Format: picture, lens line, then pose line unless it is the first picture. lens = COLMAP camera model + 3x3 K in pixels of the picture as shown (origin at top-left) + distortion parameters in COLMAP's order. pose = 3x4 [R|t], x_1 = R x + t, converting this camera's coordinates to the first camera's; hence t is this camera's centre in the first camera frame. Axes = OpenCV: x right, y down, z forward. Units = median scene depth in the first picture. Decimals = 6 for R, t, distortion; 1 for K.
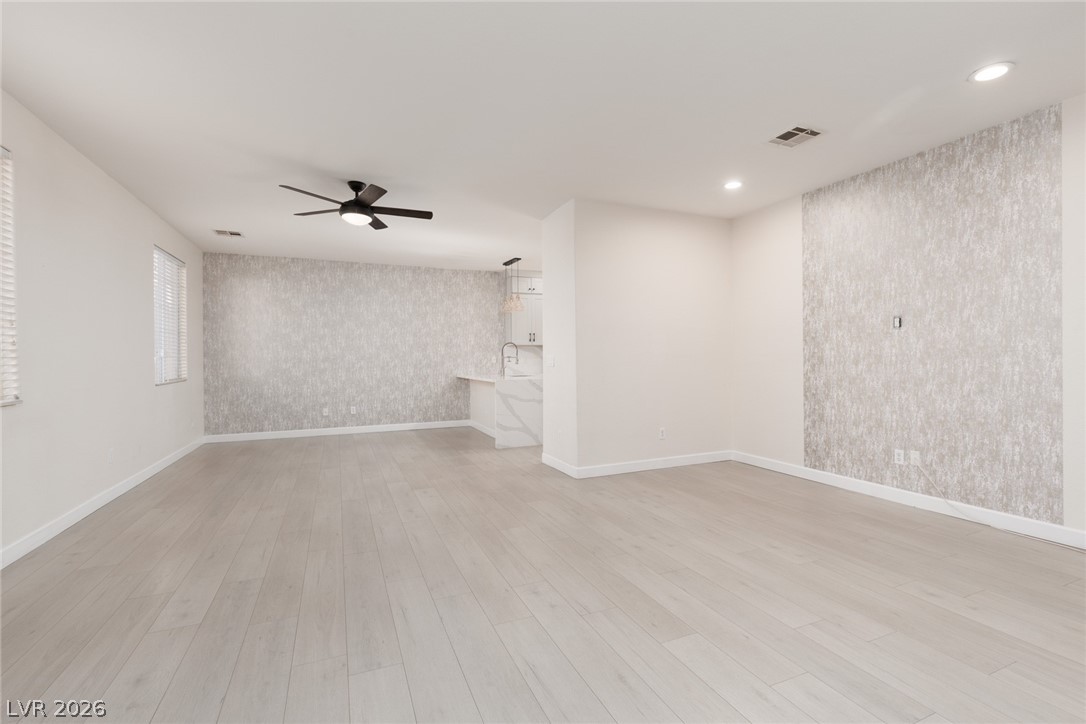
lens RADIAL K [[484.2, 0, 547.5], [0, 484.2, 358.7], [0, 0, 1]] dist [0.002677, -0.000056]
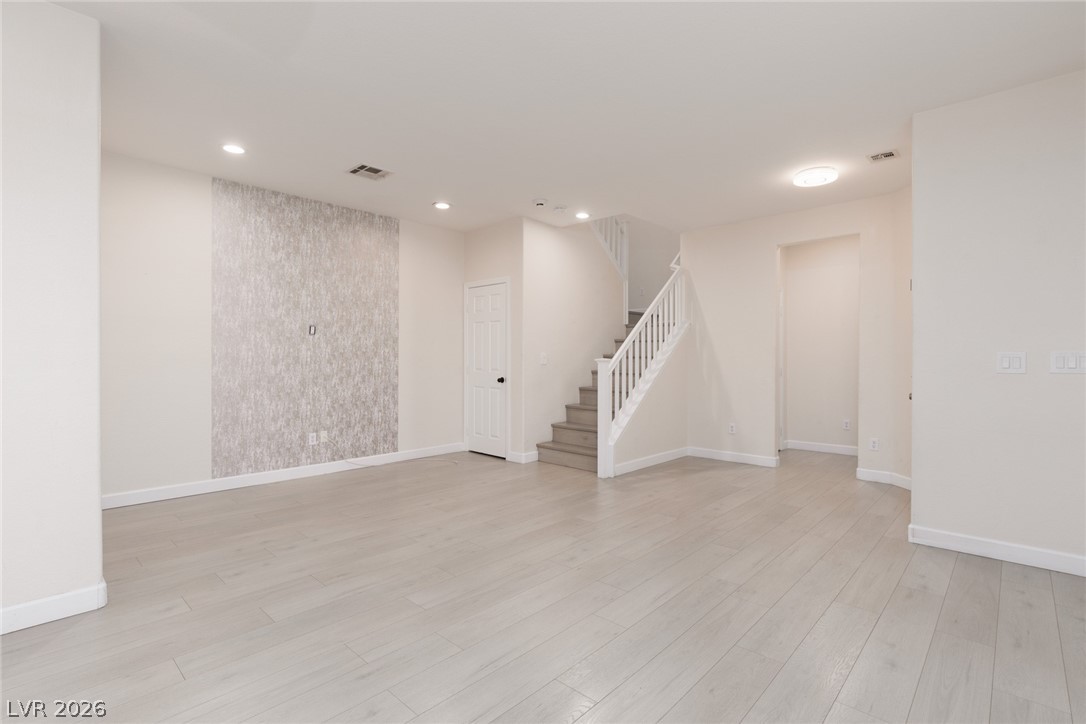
lens RADIAL K [[512.0, 0, 547.6], [0, 512.0, 358.8], [0, 0, 1]] dist [0.000112, -0.000417]
pose [[-0.398637, 0.002278, 0.917106, -0.725407], [-0.002287, 0.999991, -0.003478, 0.000691], [-0.917106, -0.003484, -0.398628, 0.984602]]
